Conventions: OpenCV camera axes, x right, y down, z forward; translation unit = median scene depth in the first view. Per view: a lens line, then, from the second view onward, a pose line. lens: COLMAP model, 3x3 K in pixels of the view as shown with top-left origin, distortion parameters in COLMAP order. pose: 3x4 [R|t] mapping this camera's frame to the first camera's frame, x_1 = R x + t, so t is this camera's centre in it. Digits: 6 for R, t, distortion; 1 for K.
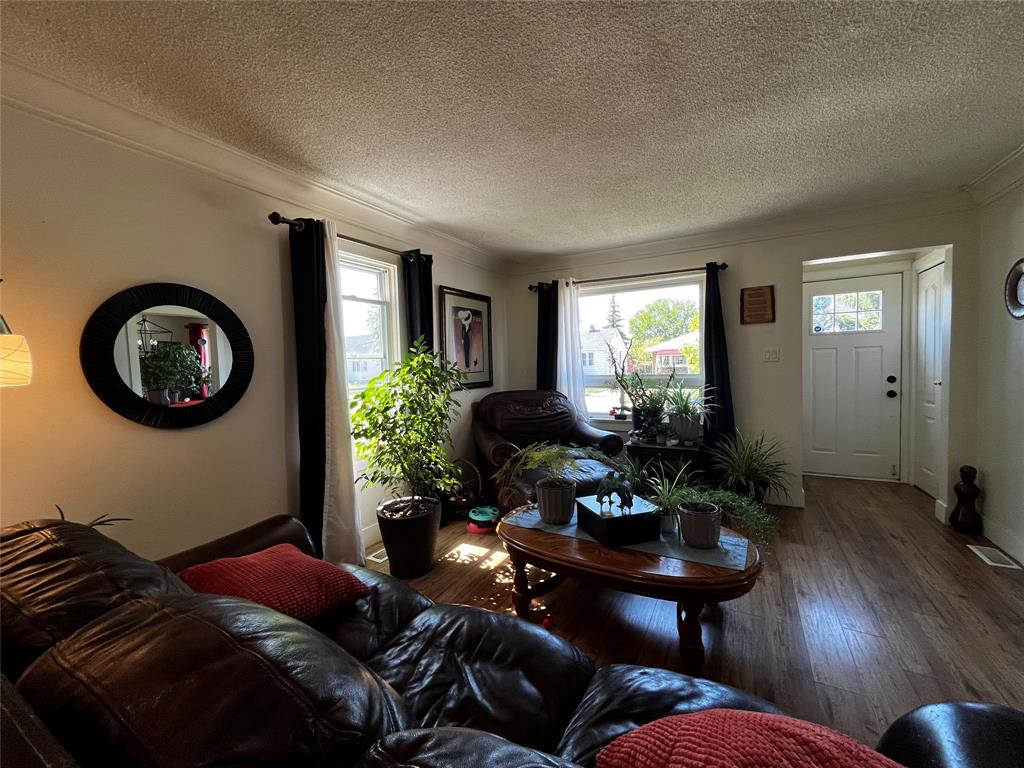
lens RADIAL K [[413.4, 0, 510.6], [0, 413.4, 383.3], [0, 0, 1]] dist [-0.002858, -0.000205]
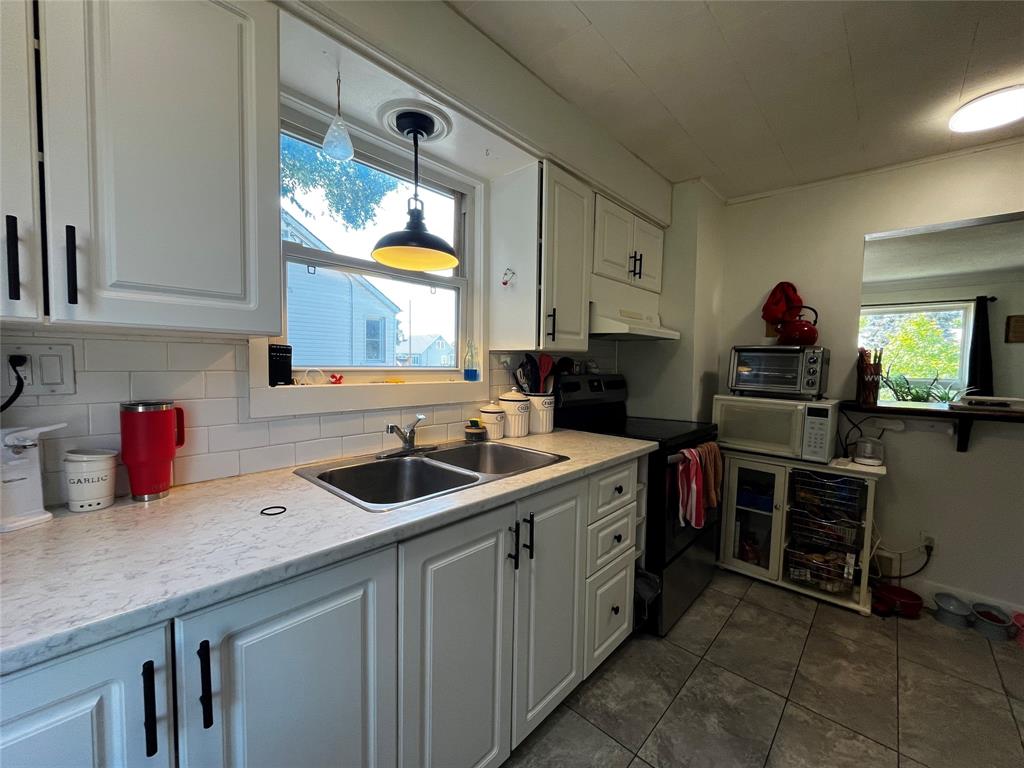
lens RADIAL K [[413.4, 0, 518.4], [0, 413.4, 381.4], [0, 0, 1]] dist [-0.002858, -0.000205]
pose [[0.973097, 0.053623, -0.224068, -0.655001], [-0.051066, 0.998547, 0.017194, 0.035226], [0.224665, -0.005289, 0.974422, -0.628466]]
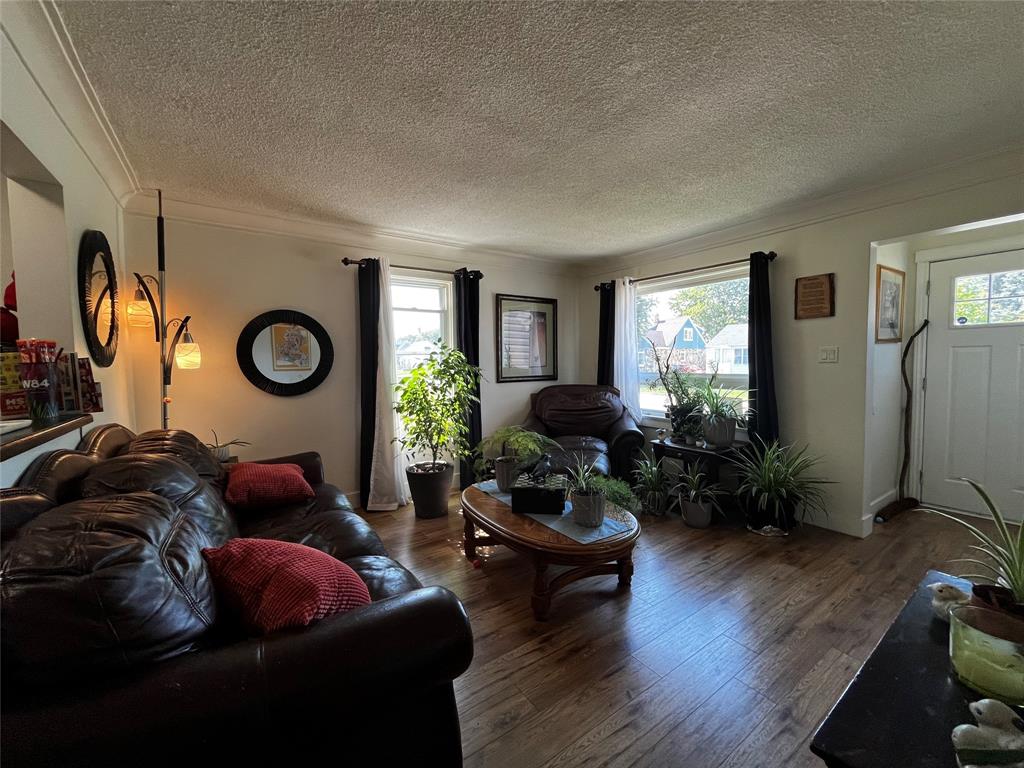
lens RADIAL K [[413.4, 0, 511.0], [0, 413.4, 383.5], [0, 0, 1]] dist [-0.002858, -0.000205]
pose [[0.897694, 0.040843, -0.438723, 0.413398], [-0.033518, 0.999139, 0.024434, -0.007877], [0.439344, -0.007229, 0.898290, -0.058177]]
